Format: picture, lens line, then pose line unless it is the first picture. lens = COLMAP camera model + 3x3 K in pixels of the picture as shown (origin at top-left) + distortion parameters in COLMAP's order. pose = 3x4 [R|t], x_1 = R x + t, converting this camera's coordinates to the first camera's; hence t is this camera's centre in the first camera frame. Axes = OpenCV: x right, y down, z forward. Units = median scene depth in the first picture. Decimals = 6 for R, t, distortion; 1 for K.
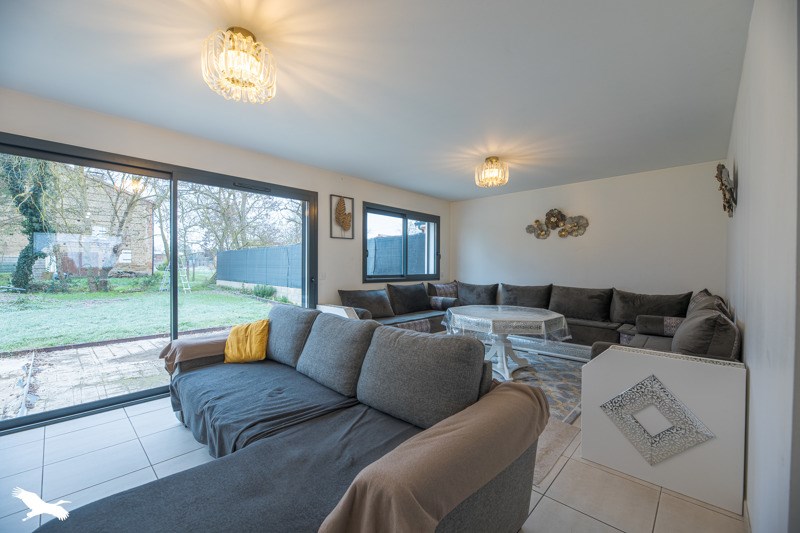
lens RADIAL K [[332.6, 0, 405.7], [0, 332.6, 268.4], [0, 0, 1]] dist [-0.012305, -0.000370]
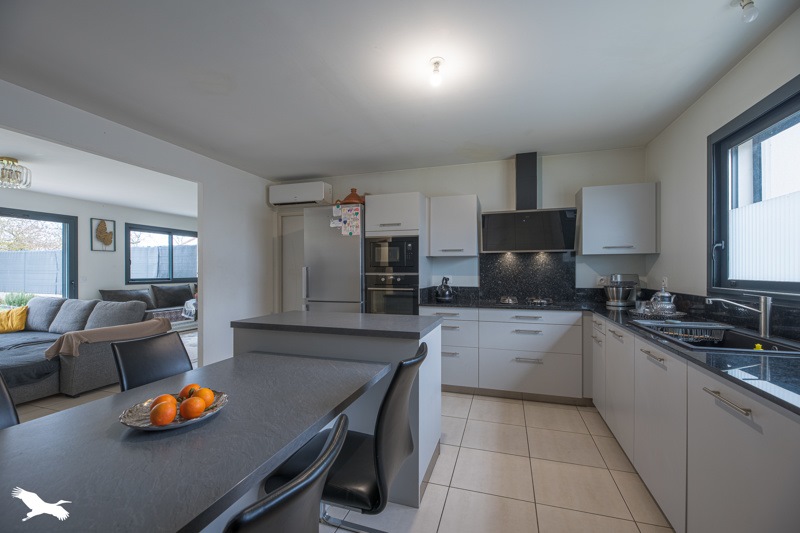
lens RADIAL K [[332.6, 0, 396.2], [0, 332.6, 268.2], [0, 0, 1]] dist [-0.012305, -0.000370]
pose [[0.900419, 0.000257, 0.435023, 0.283272], [0.005727, 0.999906, -0.012444, 0.002140], [-0.434986, 0.013696, 0.900333, -0.674483]]
